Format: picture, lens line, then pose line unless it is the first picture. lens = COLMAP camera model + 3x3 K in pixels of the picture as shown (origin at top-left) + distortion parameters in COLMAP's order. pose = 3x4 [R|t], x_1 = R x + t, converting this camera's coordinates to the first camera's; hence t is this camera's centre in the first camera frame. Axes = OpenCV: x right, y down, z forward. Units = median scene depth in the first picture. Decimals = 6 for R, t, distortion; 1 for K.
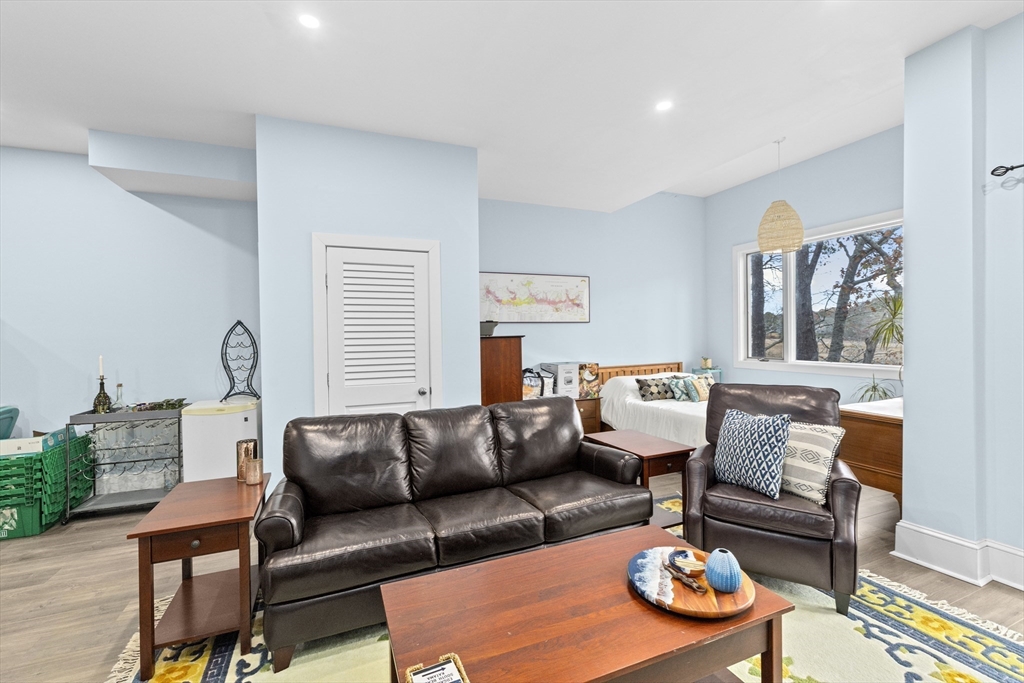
lens RADIAL K [[440.2, 0, 509.9], [0, 440.2, 340.3], [0, 0, 1]] dist [-0.002979, 0.002252]
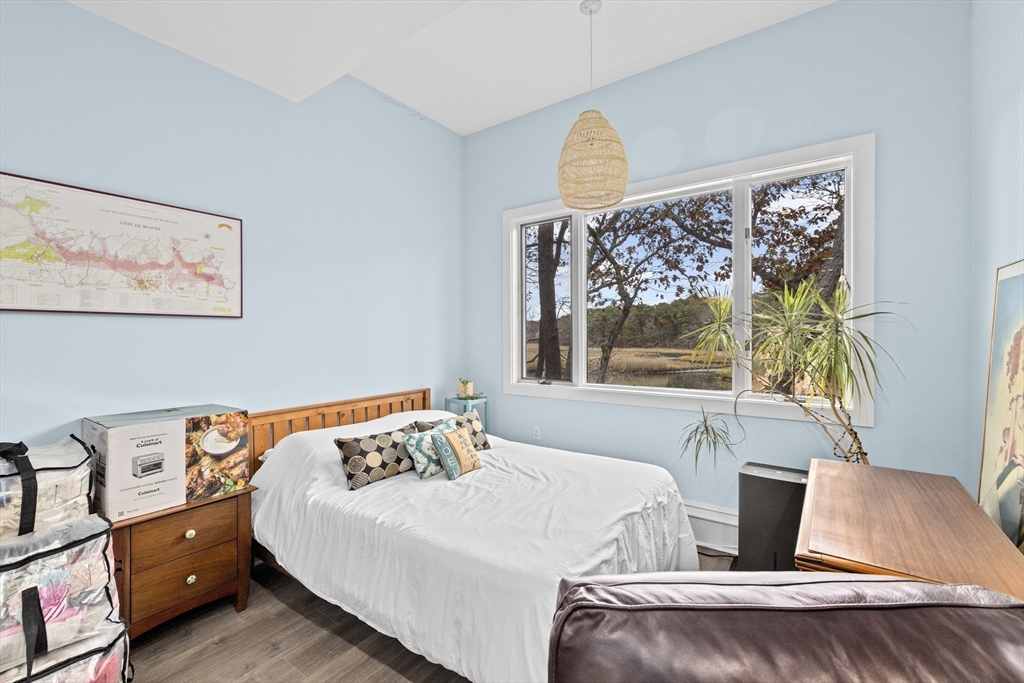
lens RADIAL K [[440.2, 0, 510.8], [0, 440.2, 336.7], [0, 0, 1]] dist [-0.002979, 0.002252]
pose [[0.851527, 0.010363, 0.524209, 0.197395], [-0.000502, 0.999820, -0.018949, -0.013103], [-0.524311, 0.015873, 0.851379, 0.499129]]
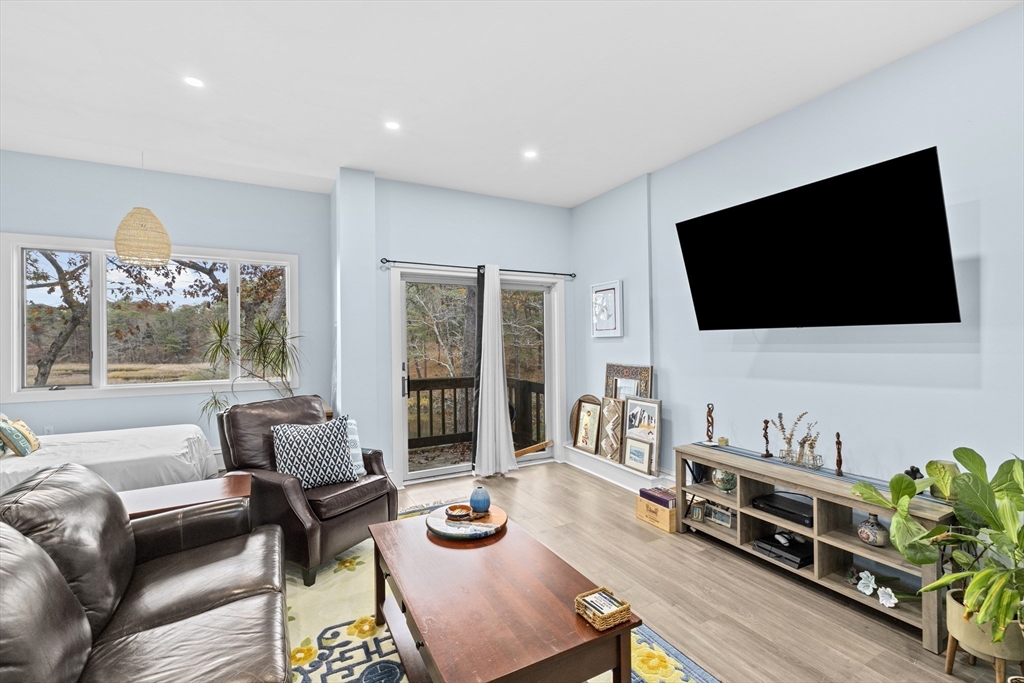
lens RADIAL K [[440.2, 0, 511.4], [0, 440.2, 340.6], [0, 0, 1]] dist [-0.002979, 0.002252]
pose [[-0.097164, 0.019676, 0.995074, -0.318653], [0.026912, 0.999491, -0.017135, -0.005527], [-0.994905, 0.025114, -0.097644, 0.293171]]
